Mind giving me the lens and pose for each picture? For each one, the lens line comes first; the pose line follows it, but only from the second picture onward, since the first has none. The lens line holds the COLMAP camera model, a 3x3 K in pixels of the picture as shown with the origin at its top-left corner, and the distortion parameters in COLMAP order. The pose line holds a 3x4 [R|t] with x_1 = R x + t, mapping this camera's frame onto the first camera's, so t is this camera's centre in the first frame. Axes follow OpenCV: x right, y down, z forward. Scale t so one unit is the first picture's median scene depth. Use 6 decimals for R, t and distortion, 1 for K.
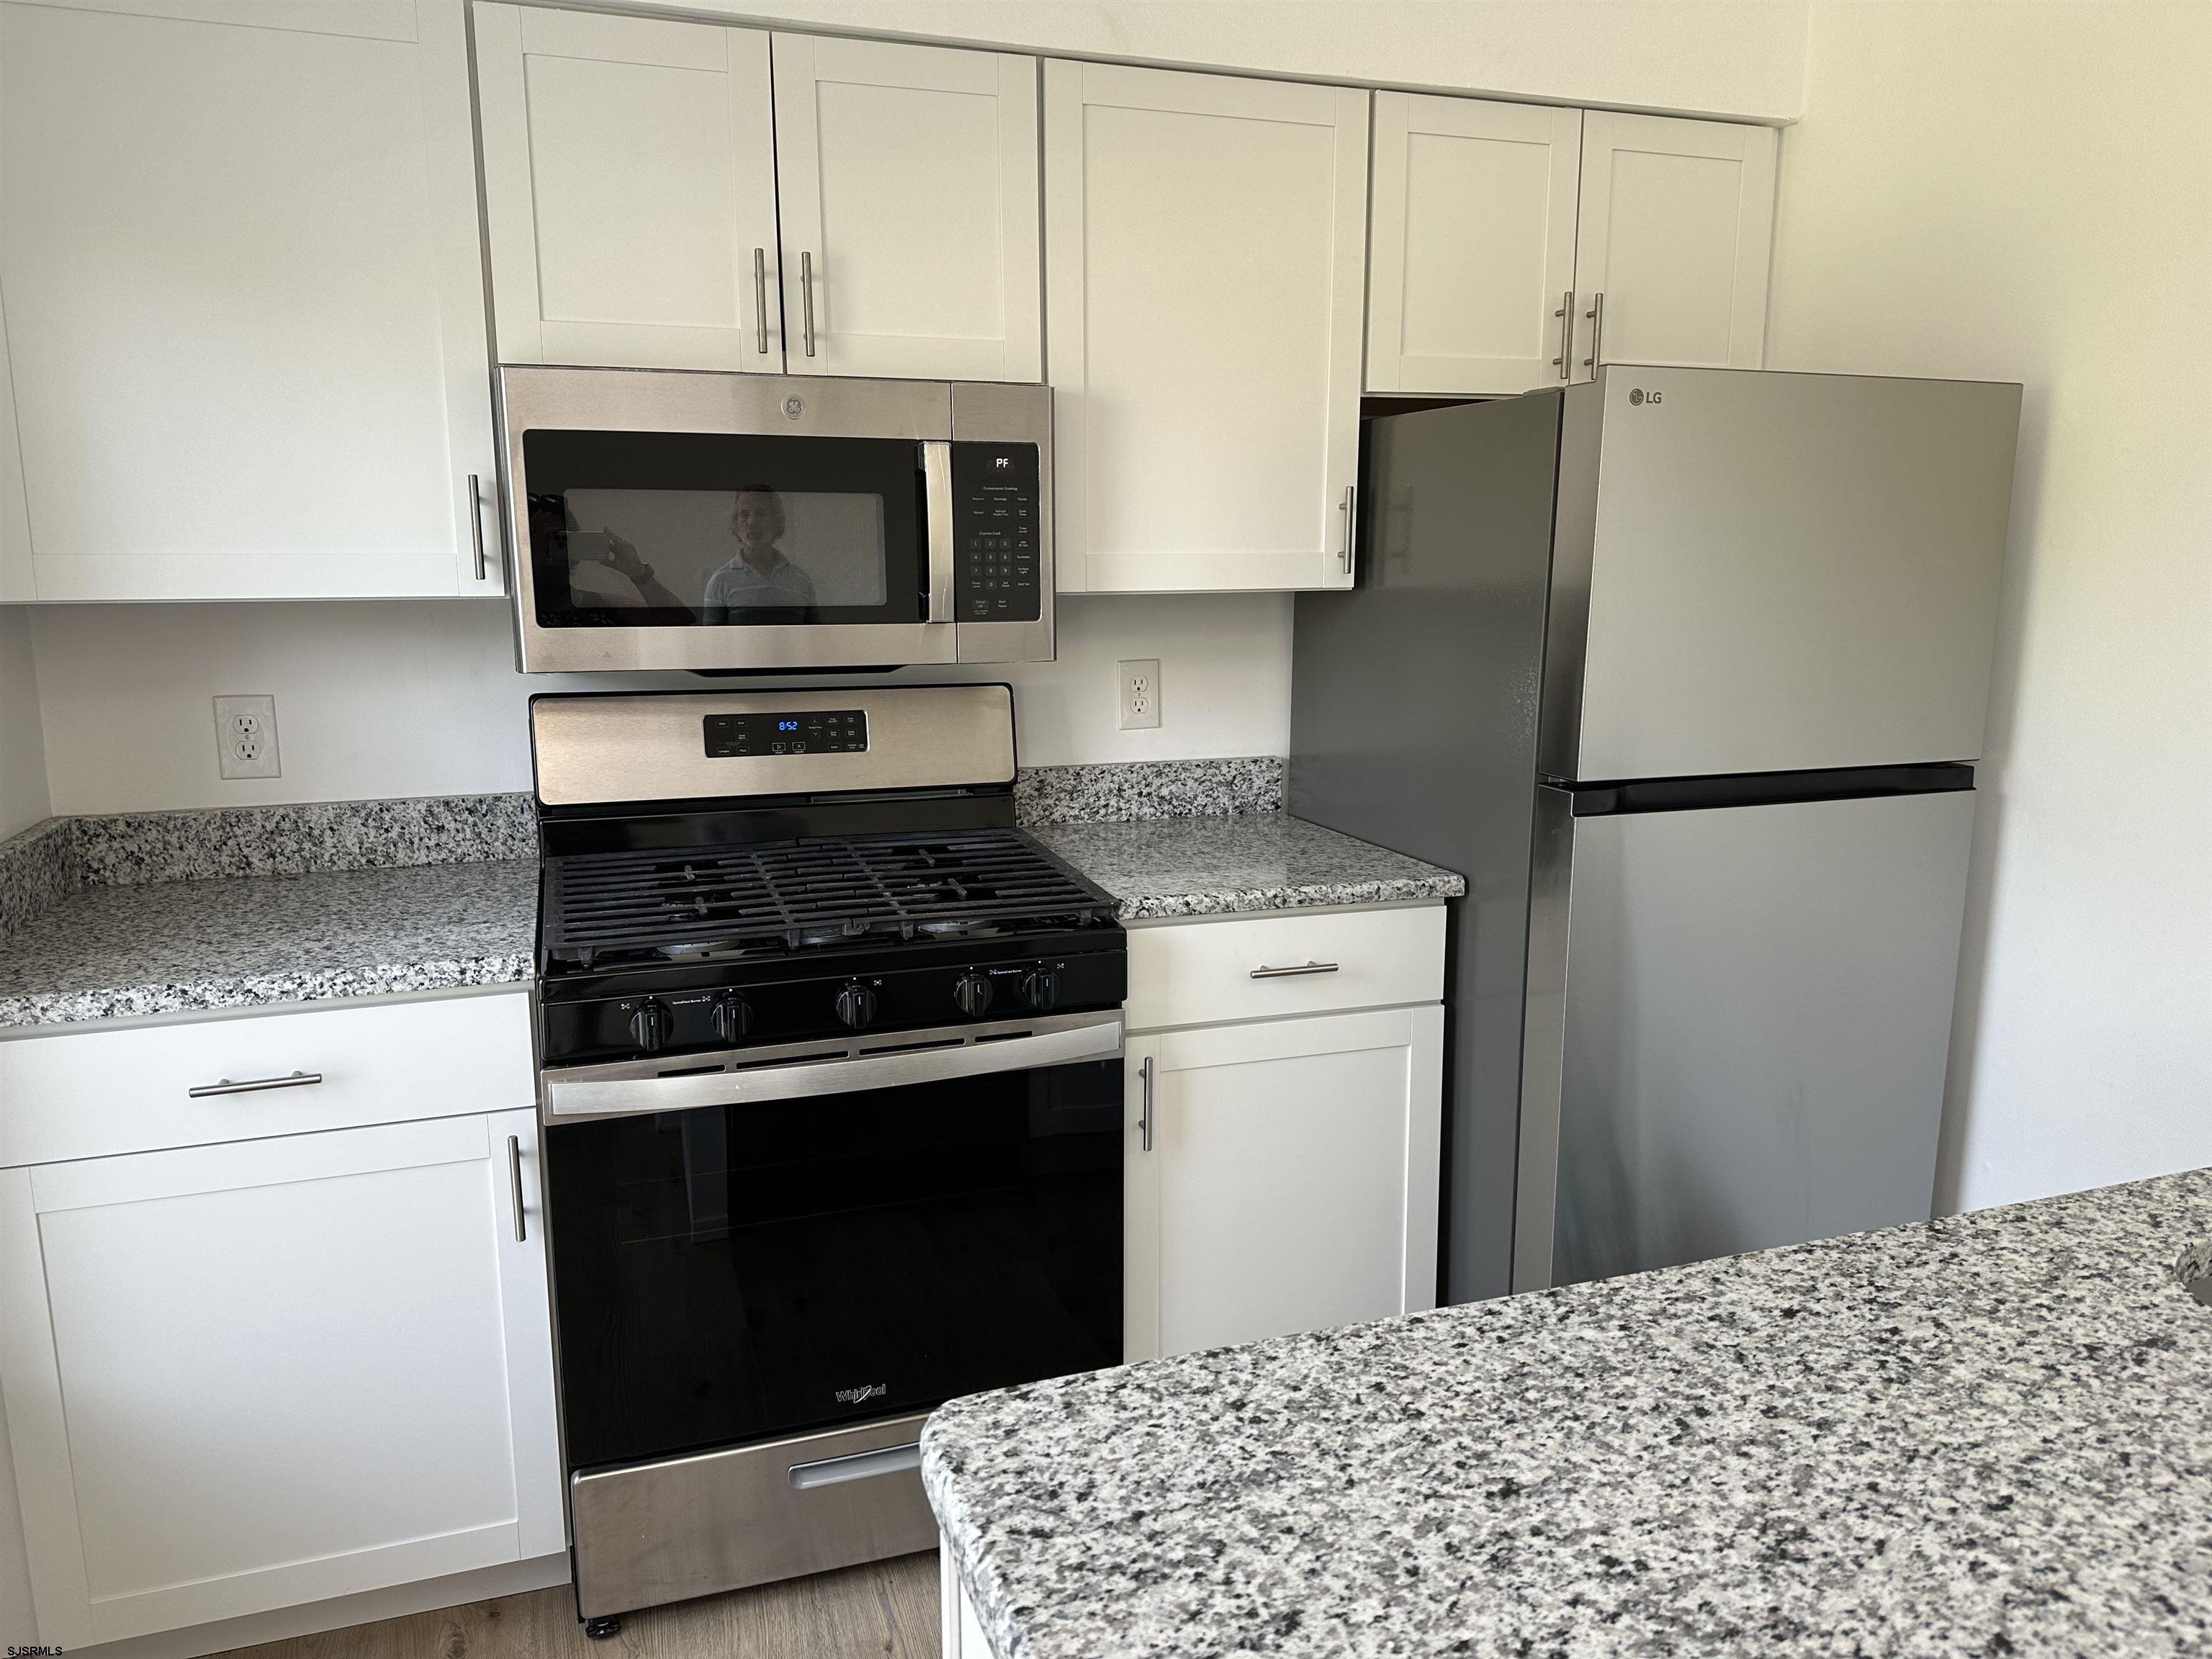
lens RADIAL K [[1539.6, 0, 1095.9], [0, 1539.6, 838.5], [0, 0, 1]] dist [0.067236, -0.086782]
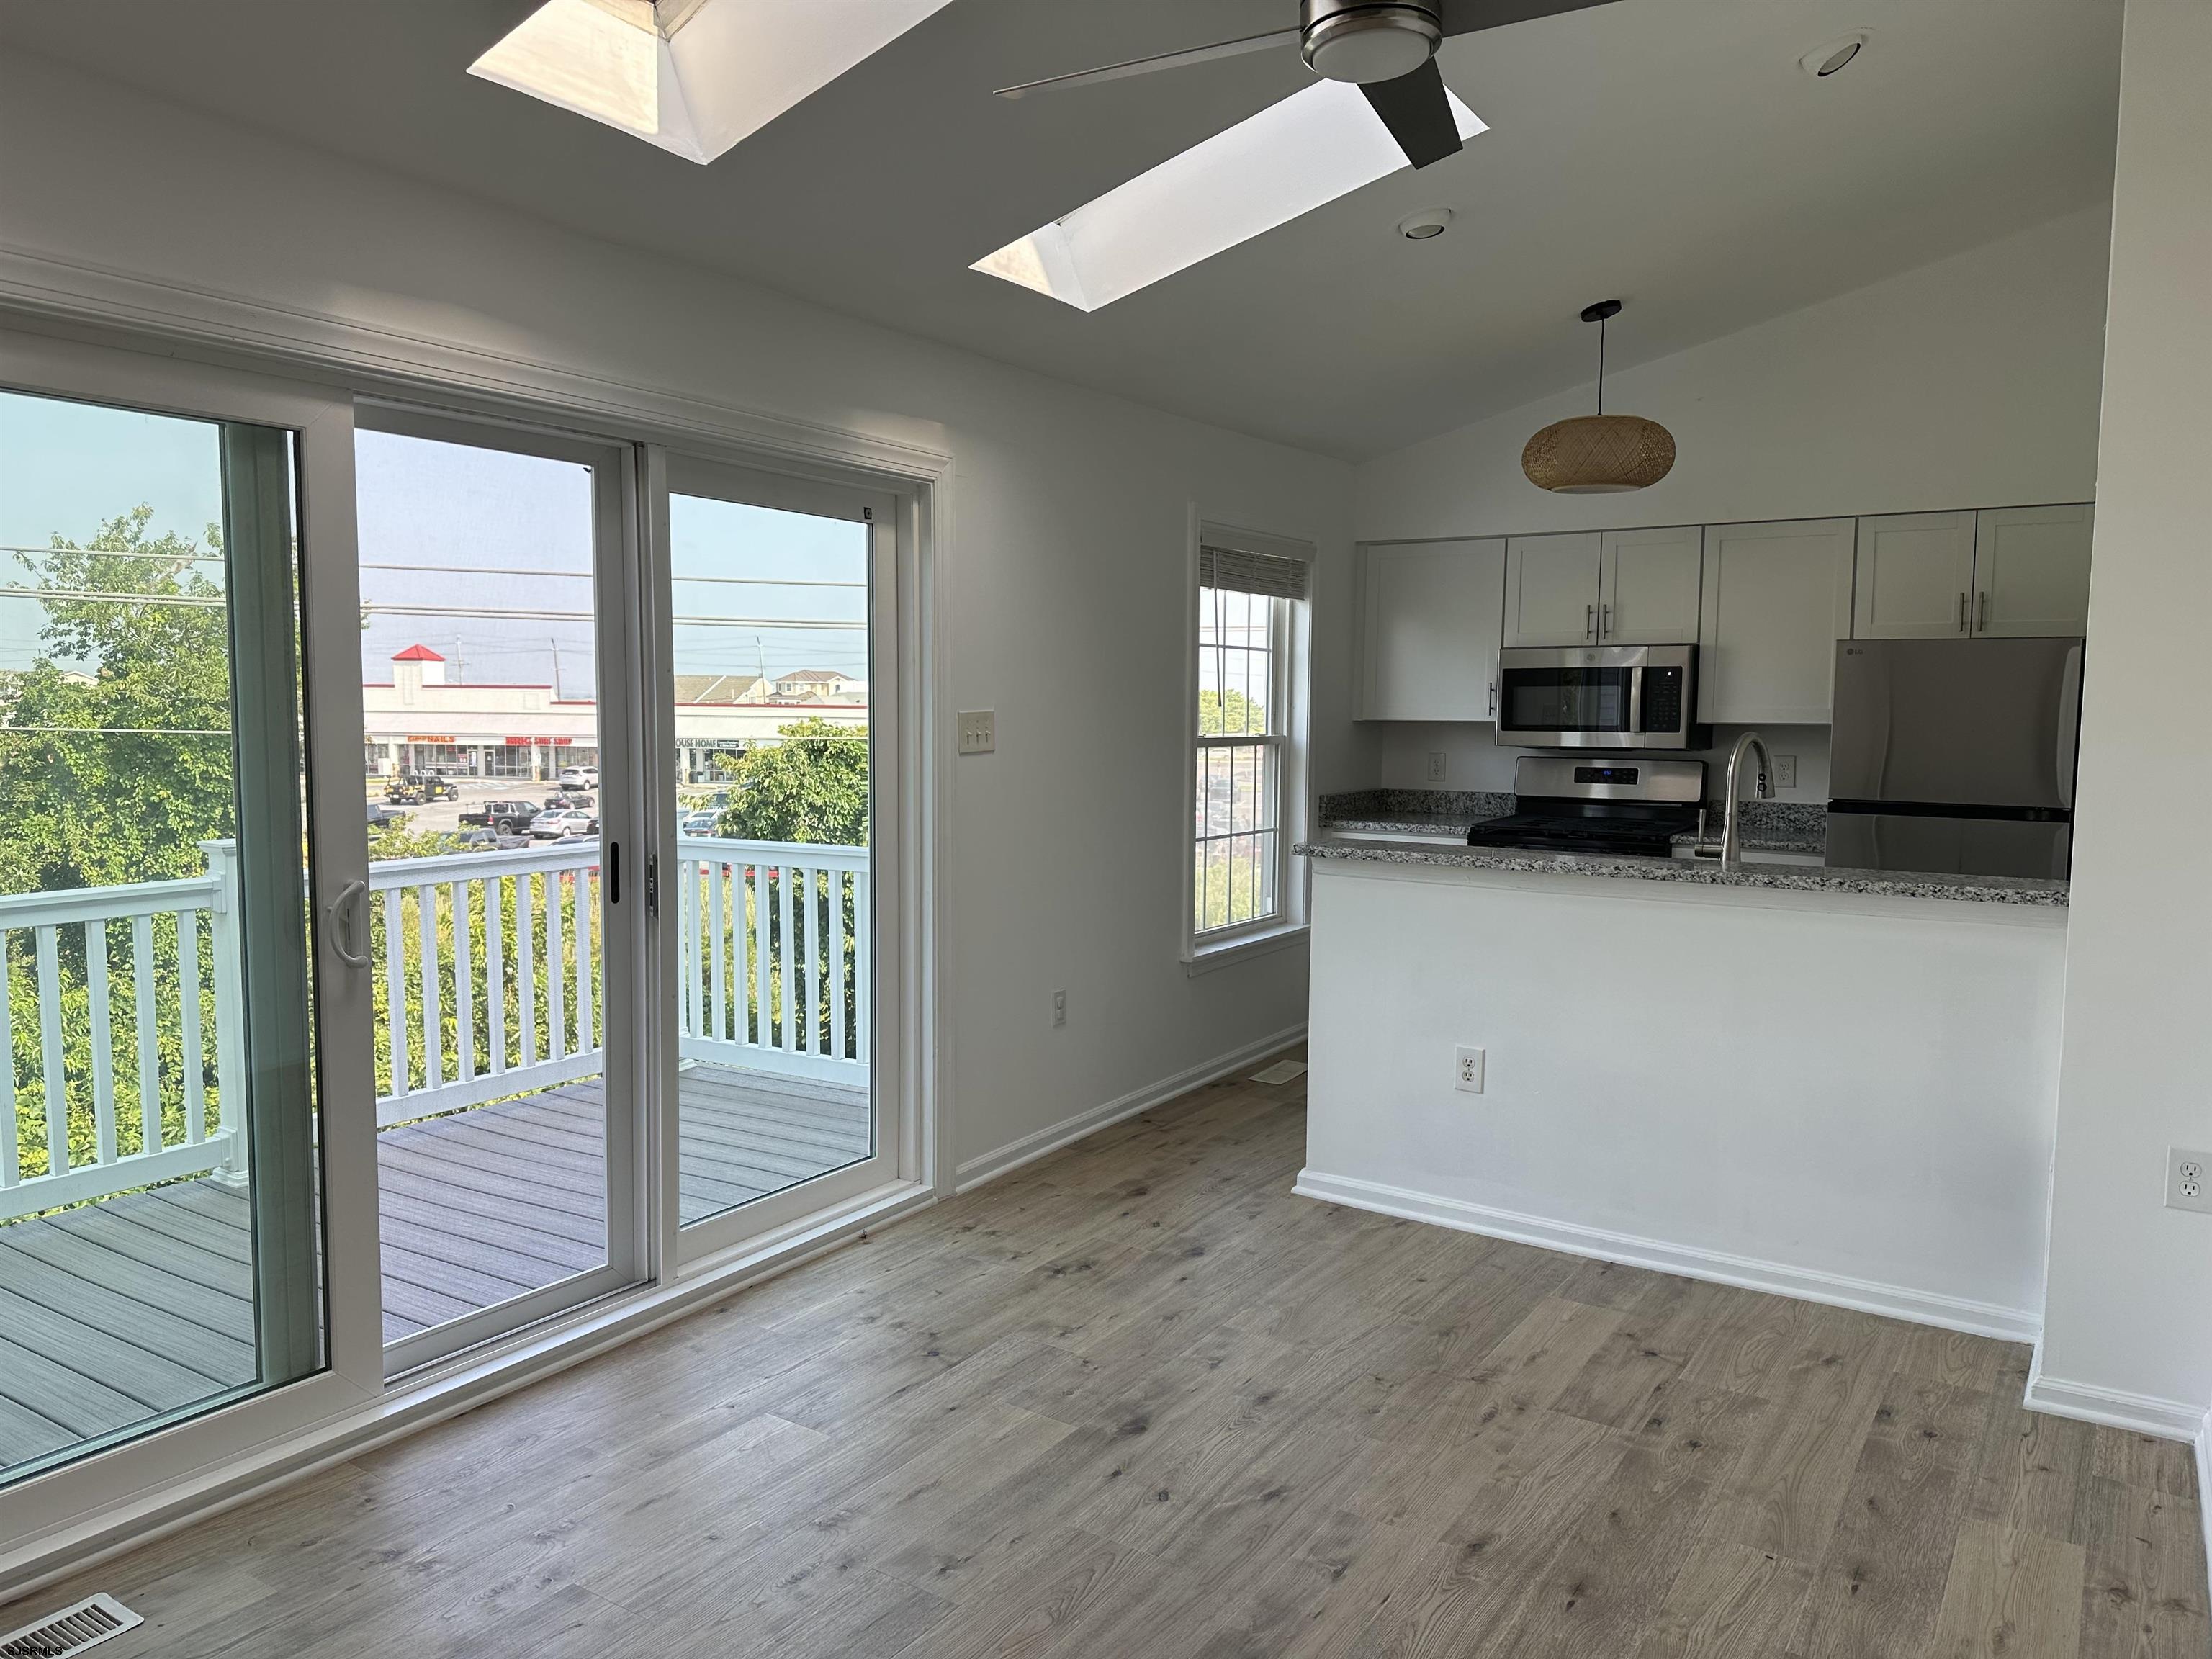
lens RADIAL K [[1539.6, 0, 1114.8], [0, 1539.6, 828.6], [0, 0, 1]] dist [0.067236, -0.086782]
pose [[0.612803, 0.069375, -0.787185, 1.597339], [-0.154141, 0.987499, -0.032966, 0.274675], [0.775057, 0.141539, 0.615836, -1.454884]]
